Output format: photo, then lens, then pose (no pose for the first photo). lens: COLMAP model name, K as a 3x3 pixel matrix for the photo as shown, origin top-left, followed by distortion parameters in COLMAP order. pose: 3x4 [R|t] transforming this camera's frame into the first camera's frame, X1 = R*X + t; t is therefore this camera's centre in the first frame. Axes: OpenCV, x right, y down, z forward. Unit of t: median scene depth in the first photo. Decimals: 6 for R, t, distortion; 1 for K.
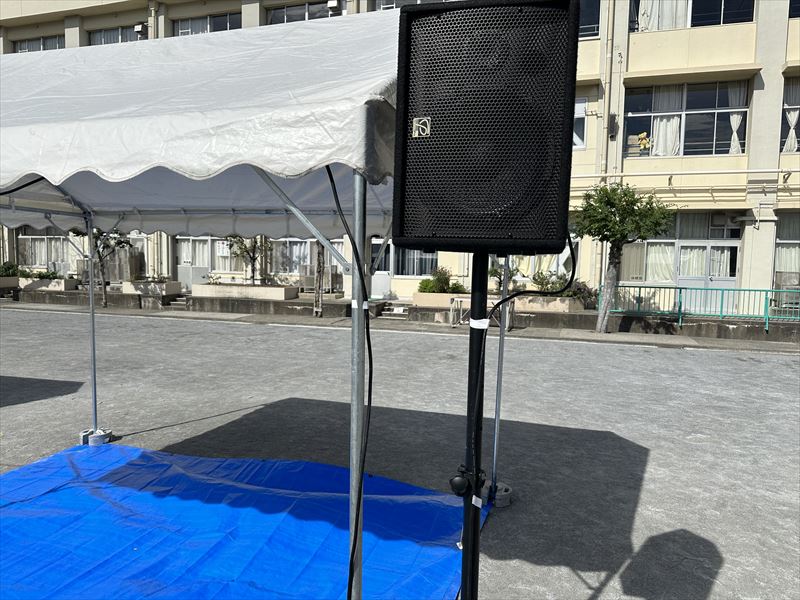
lens RADIAL K [[570.6, 0, 400.0], [0, 570.6, 300.0], [0, 0, 1]] dist [0.078641, -0.095193]
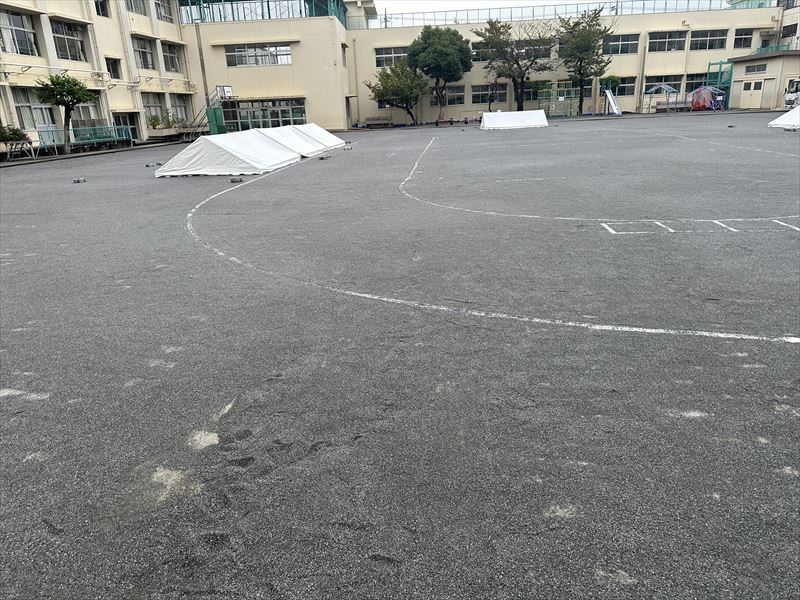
lens RADIAL K [[570.6, 0, 400.0], [0, 570.6, 300.0], [0, 0, 1]] dist [0.078641, -0.095193]
pose [[-0.247131, -0.306989, 0.919067, -1.716234], [0.096652, 0.935947, 0.338617, -0.040992], [-0.964150, 0.172513, -0.201630, 0.415206]]
